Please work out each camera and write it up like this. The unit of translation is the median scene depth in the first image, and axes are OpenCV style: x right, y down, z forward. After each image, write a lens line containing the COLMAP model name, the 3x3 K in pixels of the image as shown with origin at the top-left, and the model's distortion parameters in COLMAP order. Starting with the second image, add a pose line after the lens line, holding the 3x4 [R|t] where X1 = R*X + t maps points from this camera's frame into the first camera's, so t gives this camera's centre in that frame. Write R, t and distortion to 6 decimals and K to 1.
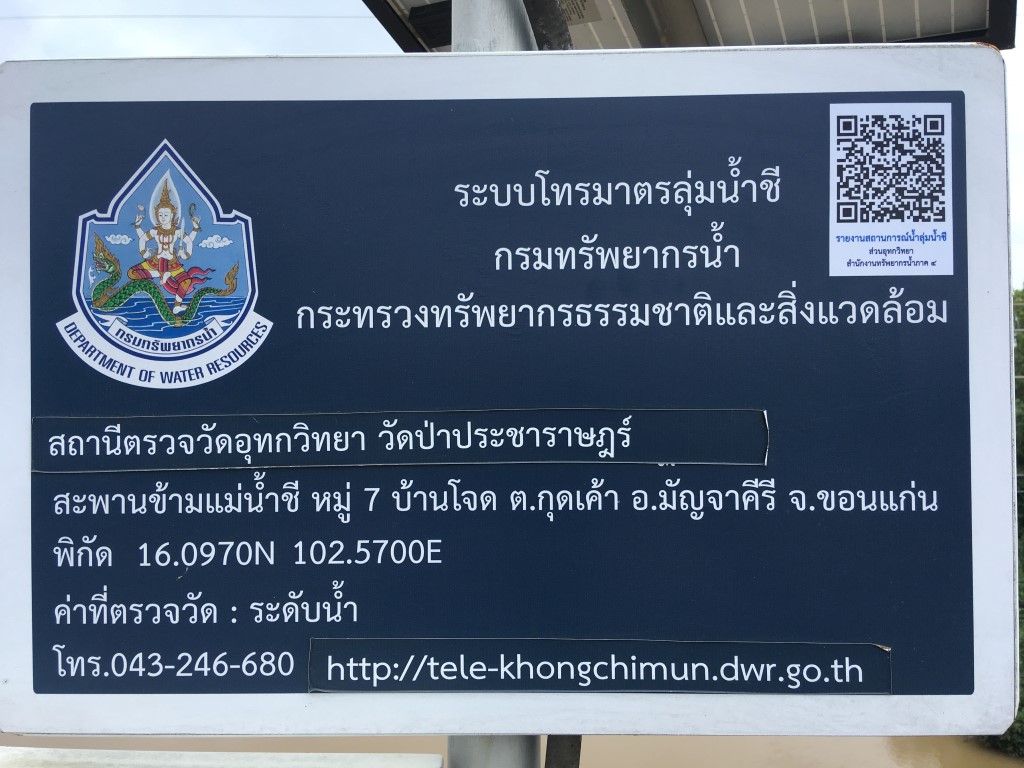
lens RADIAL K [[866.8, 0, 516.3], [0, 866.8, 389.3], [0, 0, 1]] dist [0.061564, -0.045154]
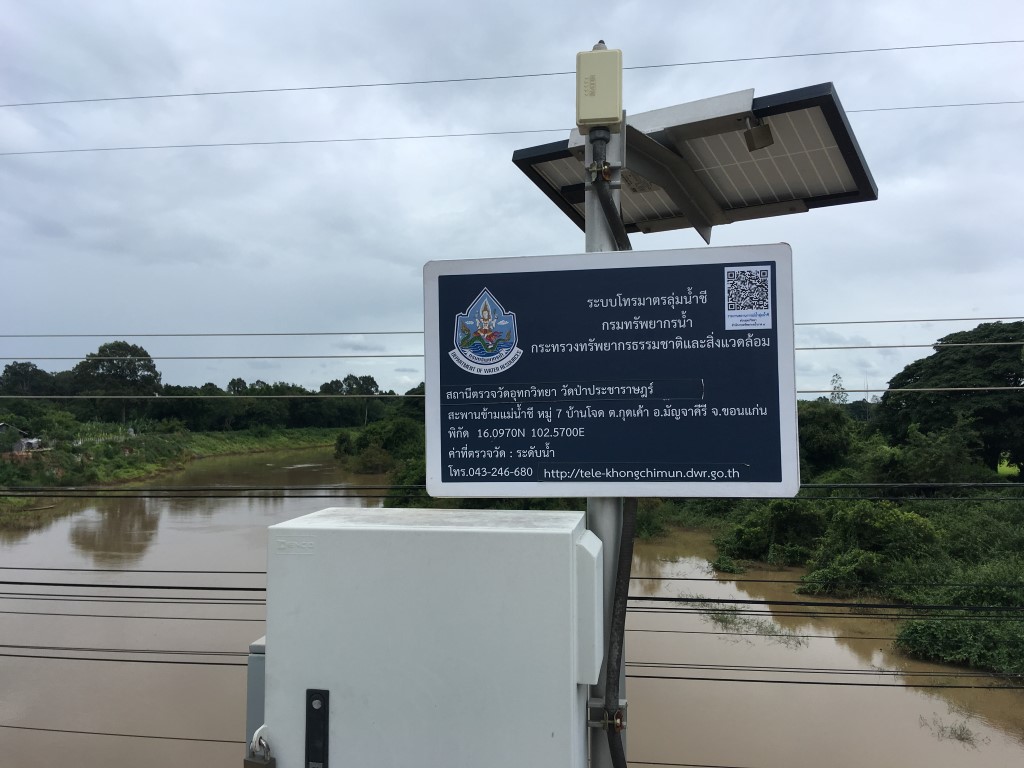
lens RADIAL K [[866.8, 0, 516.1], [0, 866.8, 384.0], [0, 0, 1]] dist [0.061564, -0.045154]
pose [[0.990503, -0.013725, -0.136805, 0.078737], [0.009494, 0.999458, -0.031535, 0.118937], [0.137164, 0.029937, 0.990096, -1.771987]]
